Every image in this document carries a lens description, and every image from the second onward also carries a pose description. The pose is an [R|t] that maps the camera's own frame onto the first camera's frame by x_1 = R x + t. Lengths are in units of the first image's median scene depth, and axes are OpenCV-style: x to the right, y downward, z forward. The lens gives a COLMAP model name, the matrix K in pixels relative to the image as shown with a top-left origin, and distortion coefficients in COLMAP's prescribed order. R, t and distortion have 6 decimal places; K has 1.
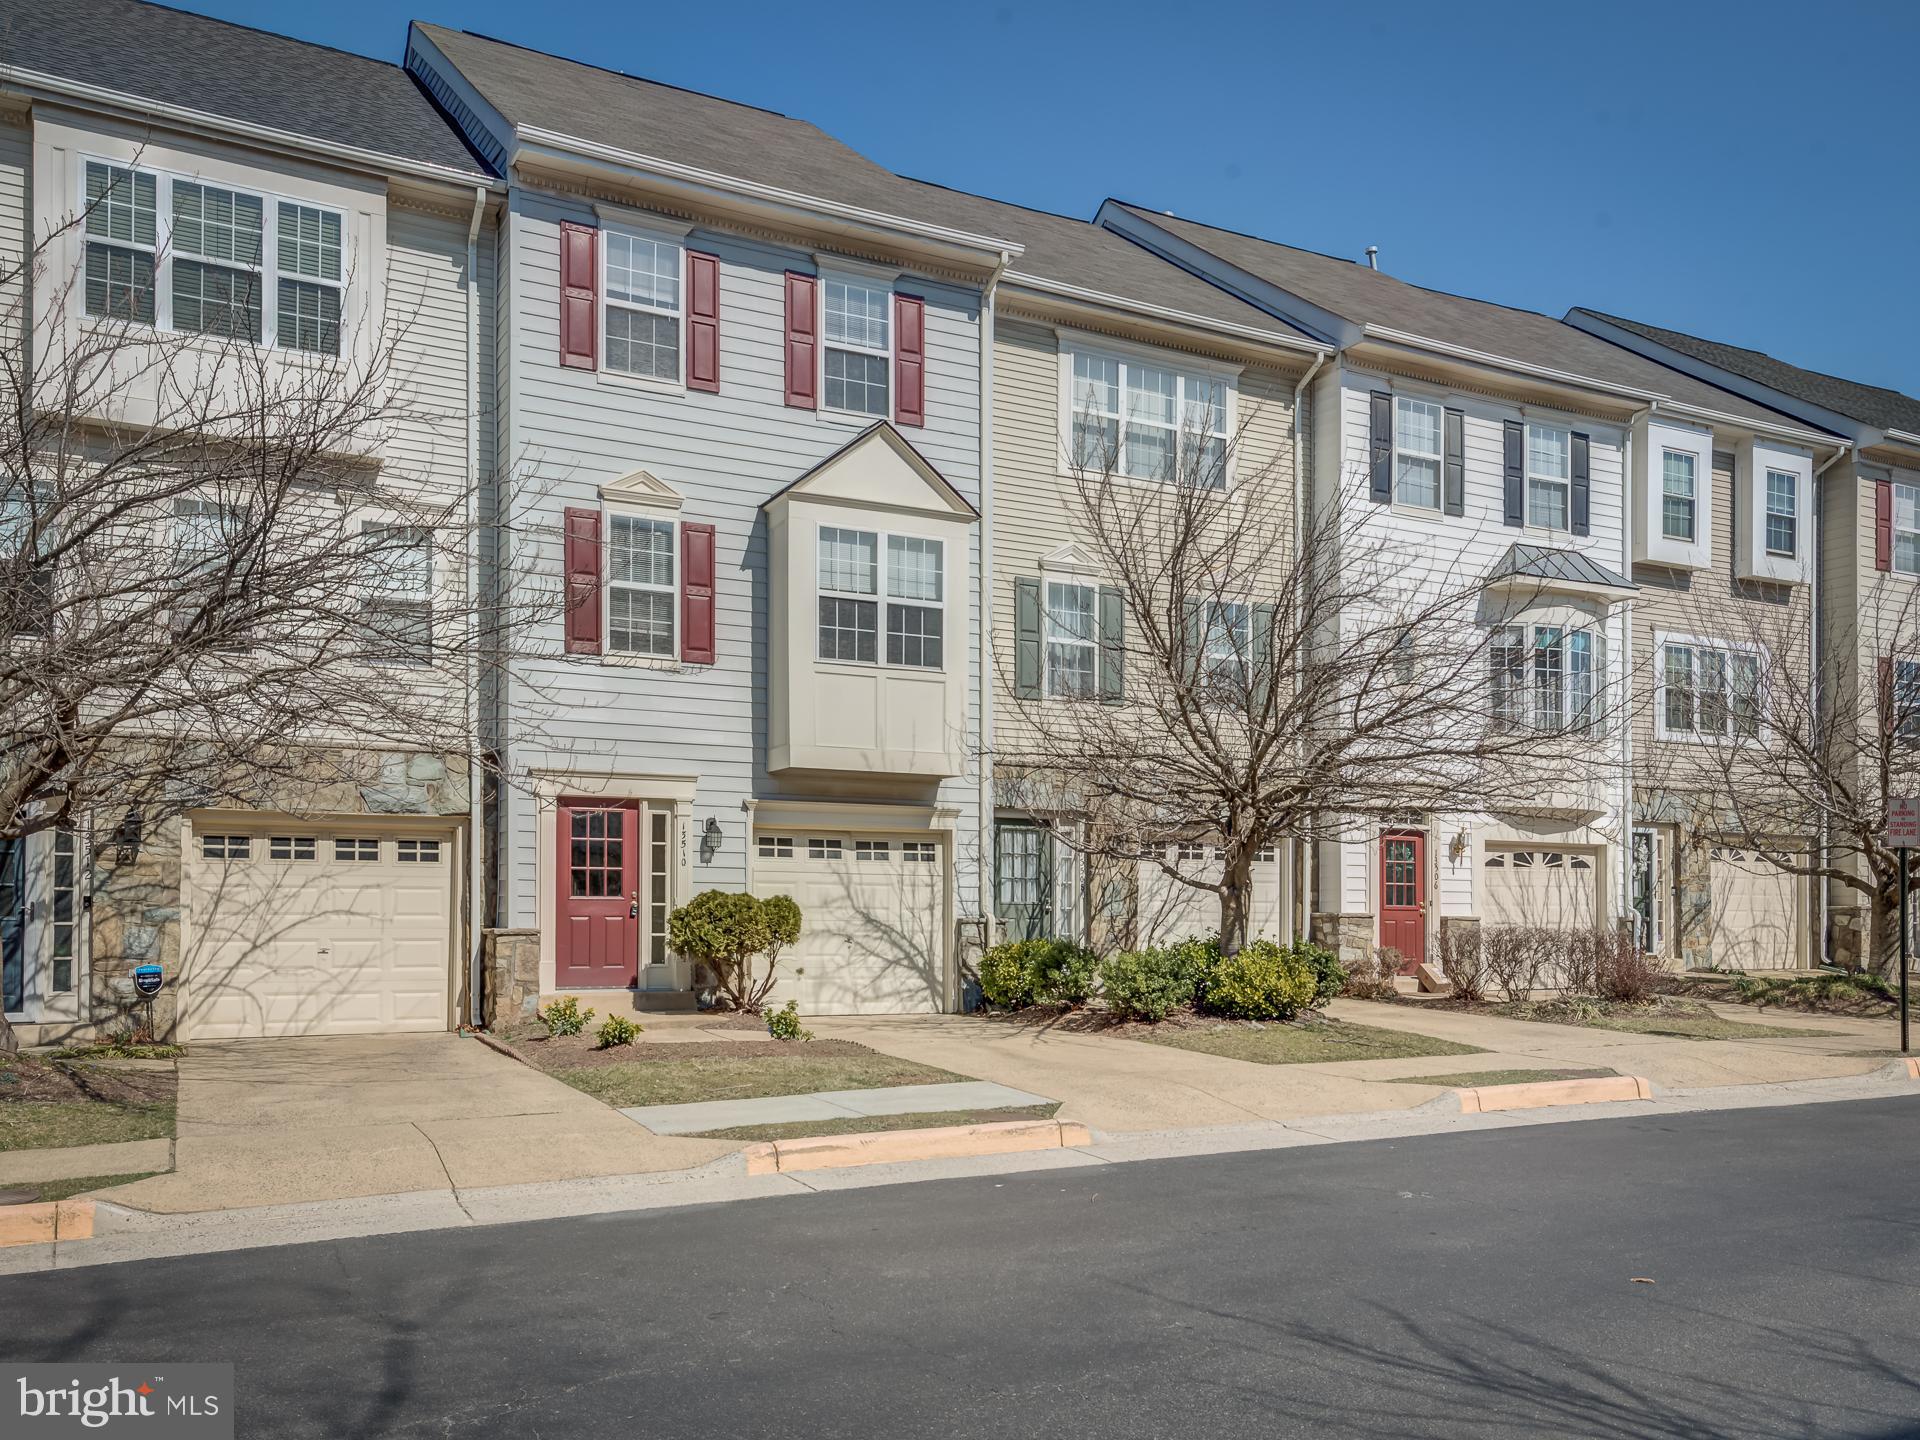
lens RADIAL K [[1605.9, 0, 962.2], [0, 1605.9, 769.7], [0, 0, 1]] dist [0.014809, 0.011027]
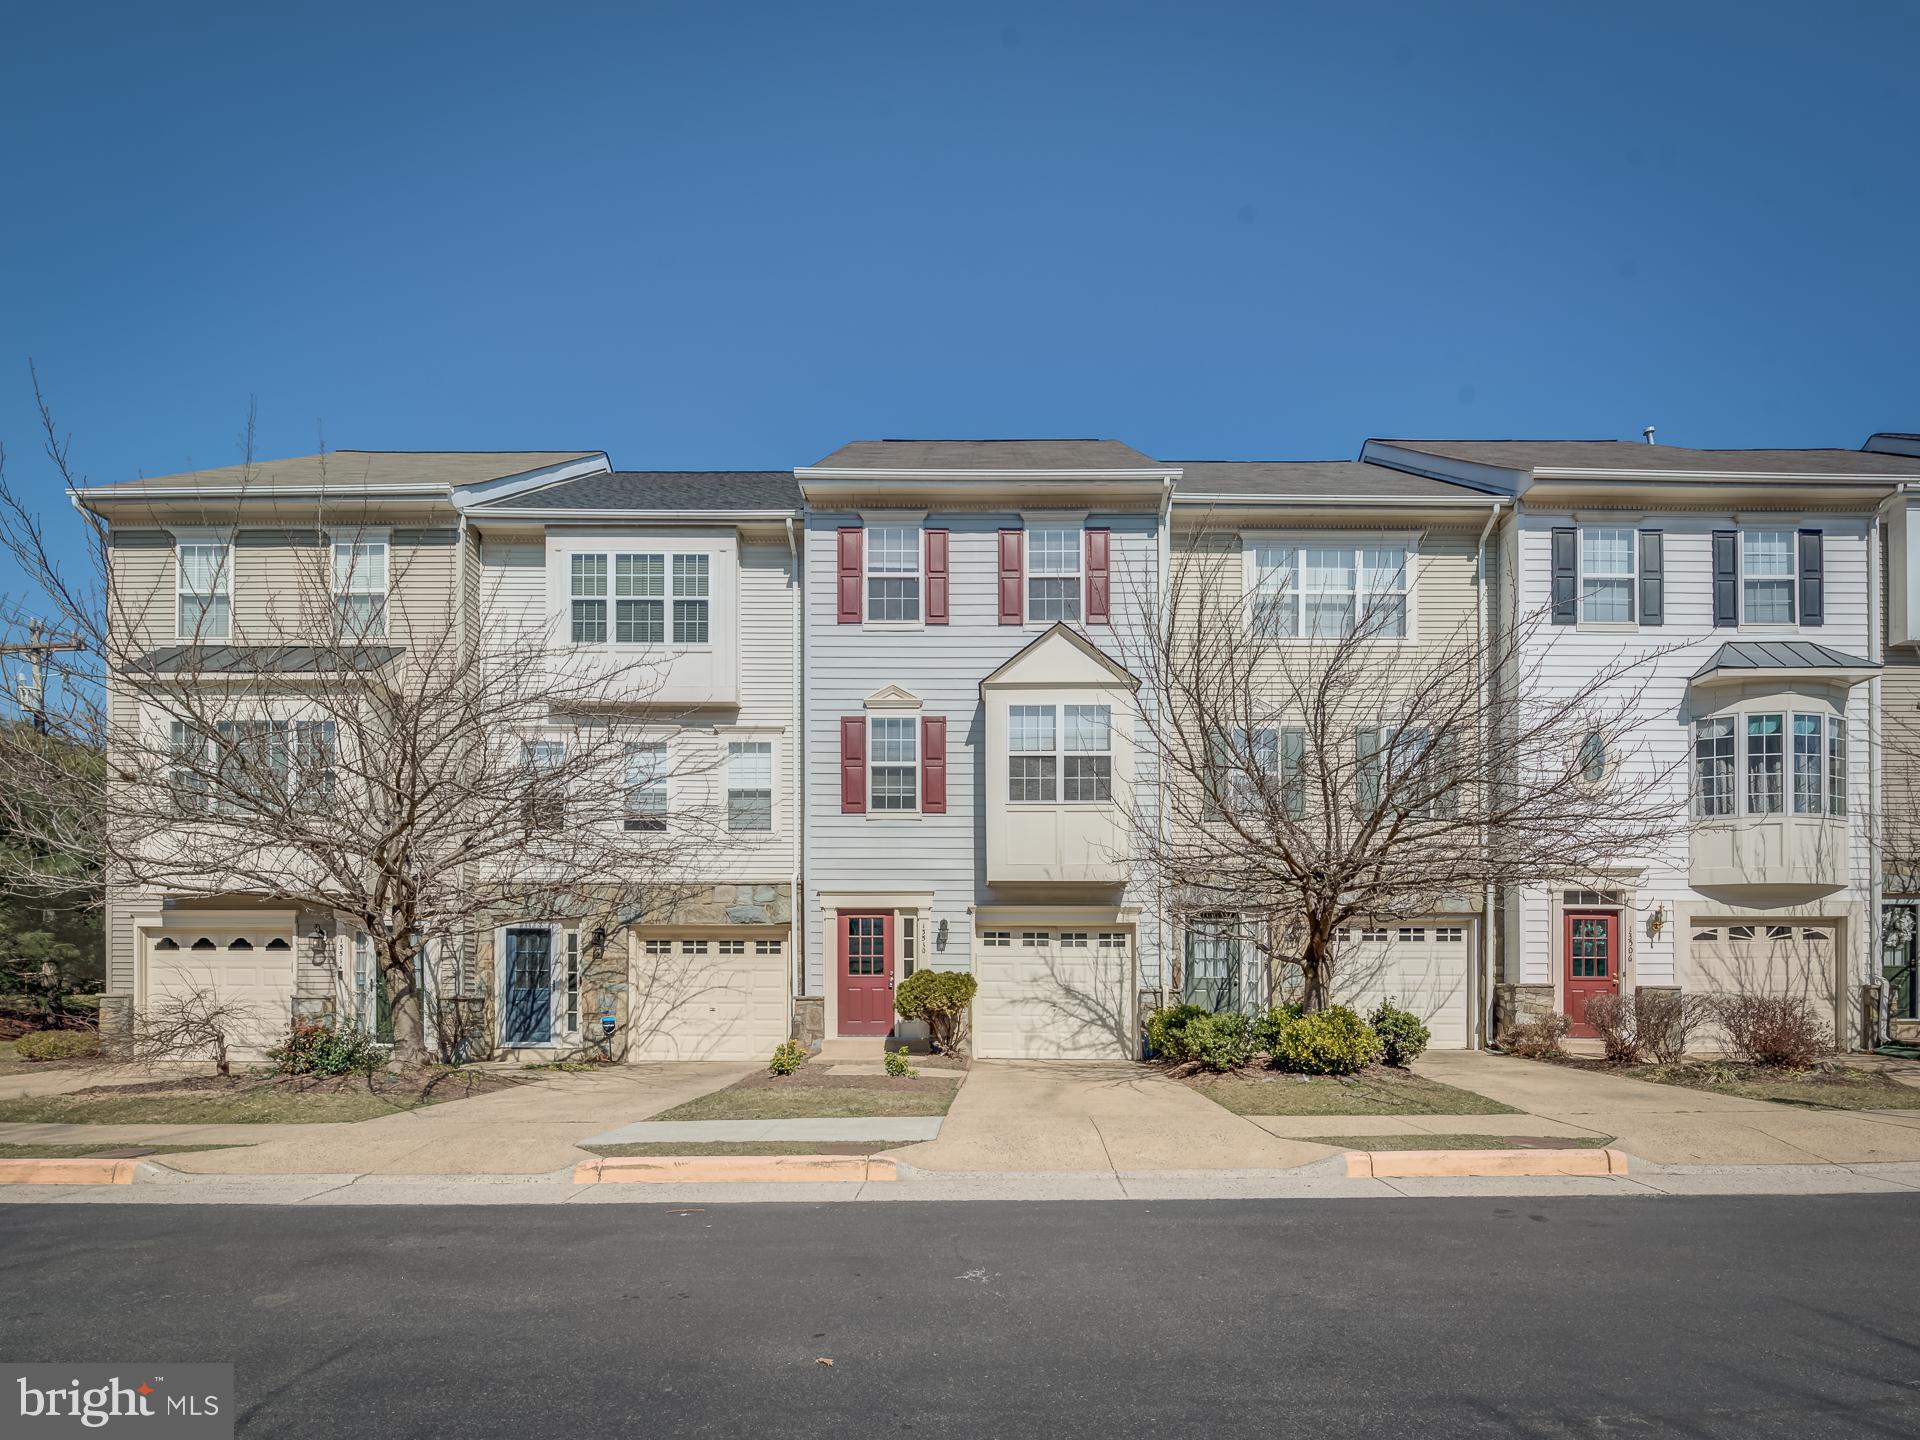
lens RADIAL K [[942.2, 0, 996.2], [0, 942.2, 932.6], [0, 0, 1]] dist [-0.002946, -0.006582]
pose [[0.876225, -0.034790, -0.480645, 0.275897], [0.046274, 0.998856, 0.012060, 0.032045], [0.479676, -0.032809, 0.876832, 0.270694]]
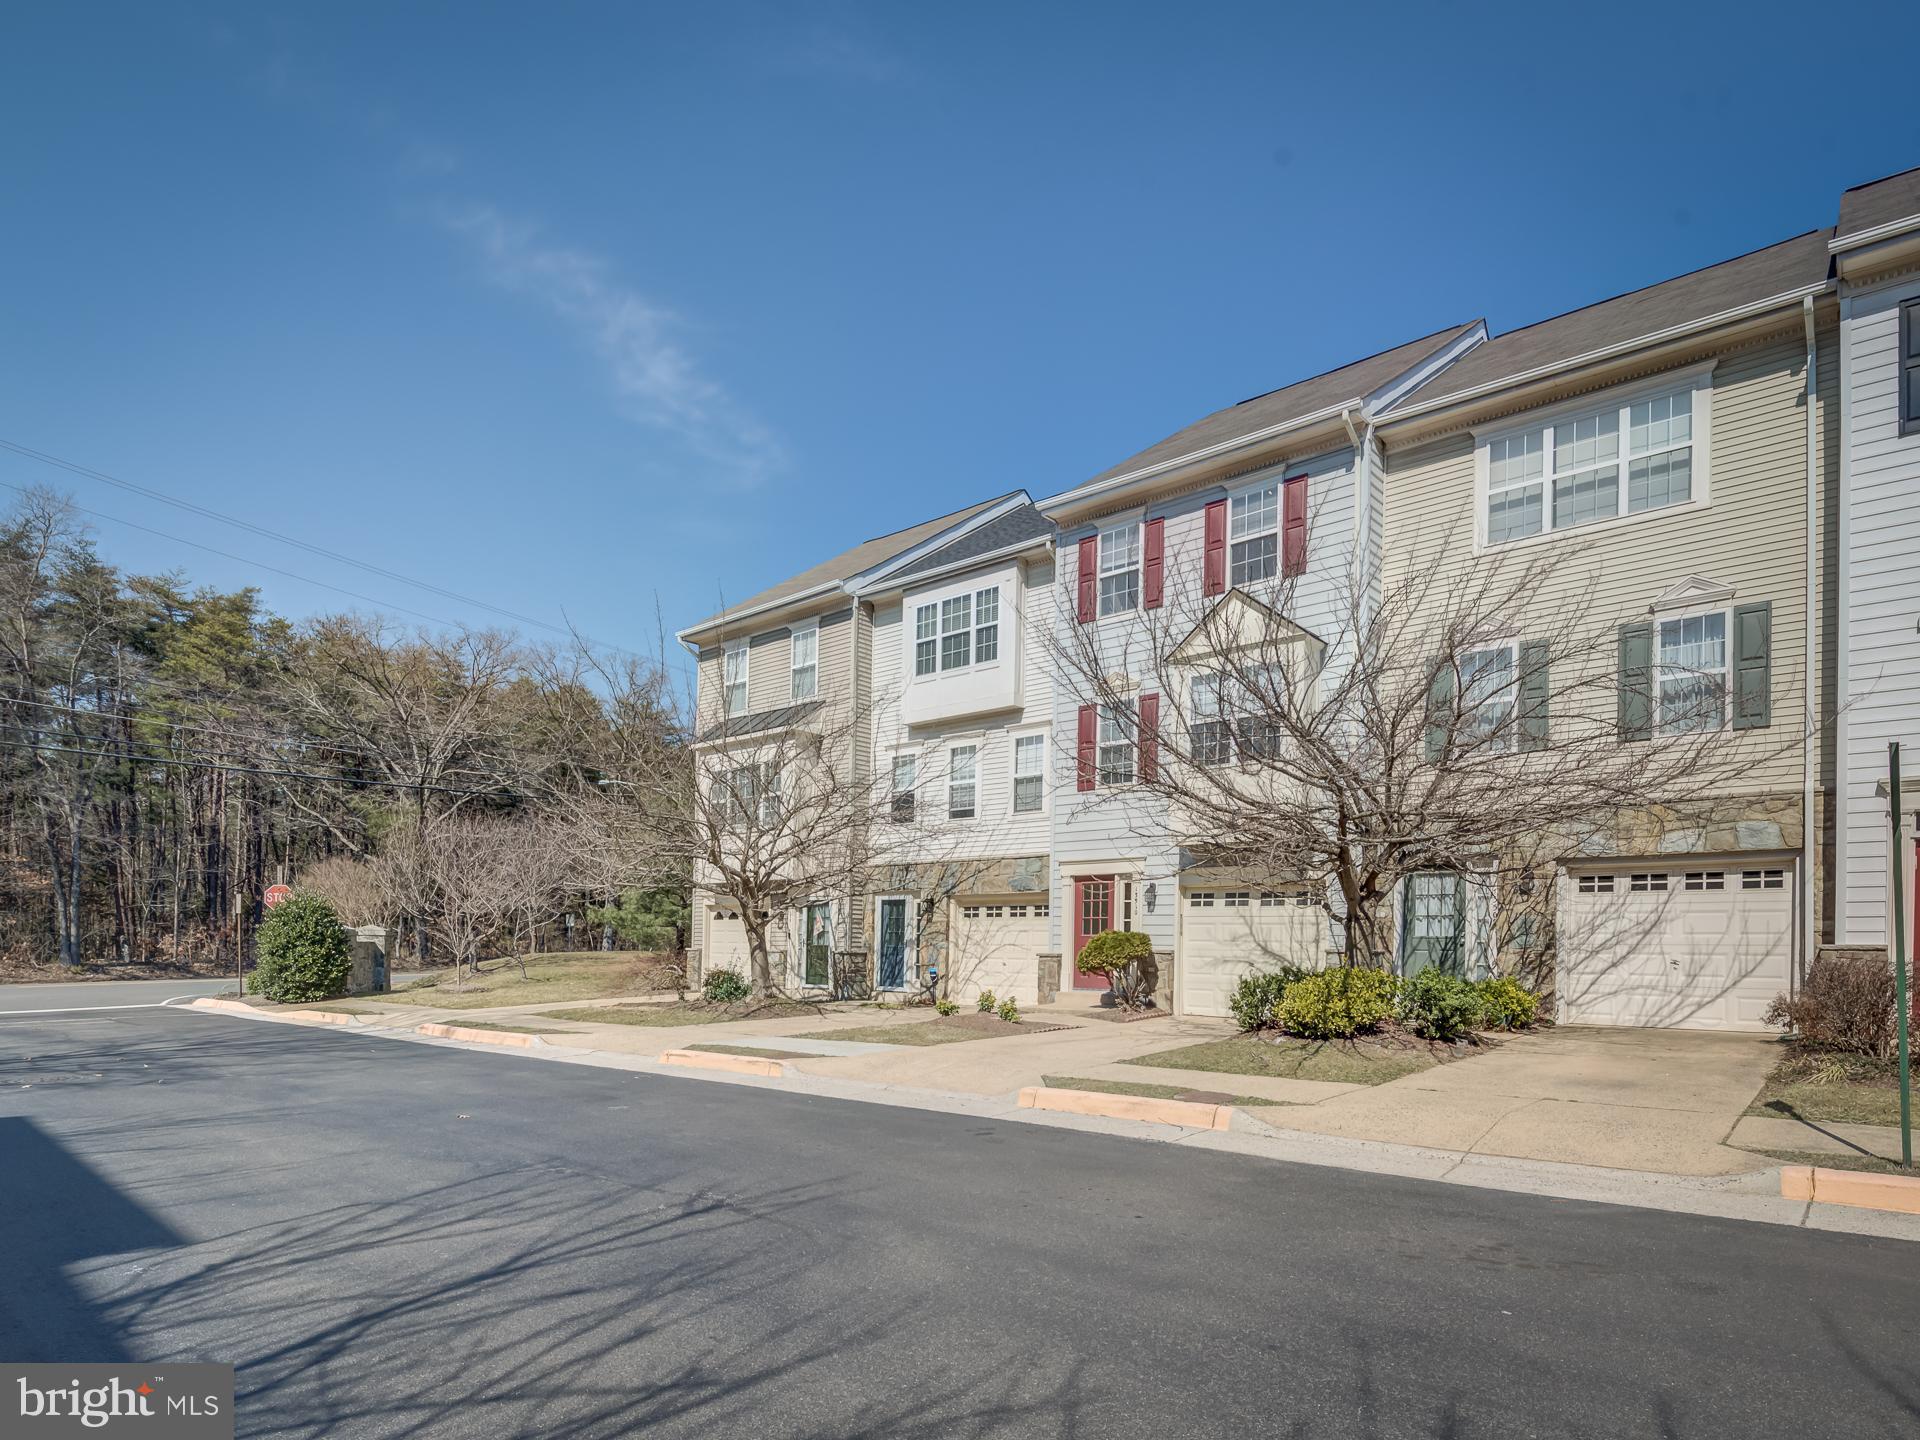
lens RADIAL K [[1038.0, 0, 963.3], [0, 1038.0, 835.8], [0, 0, 1]] dist [-0.019273, -0.001129]
pose [[0.353576, -0.098156, -0.930242, 0.672546], [0.079511, 0.994034, -0.074666, 0.042370], [0.932020, -0.047564, 0.359271, 0.450556]]
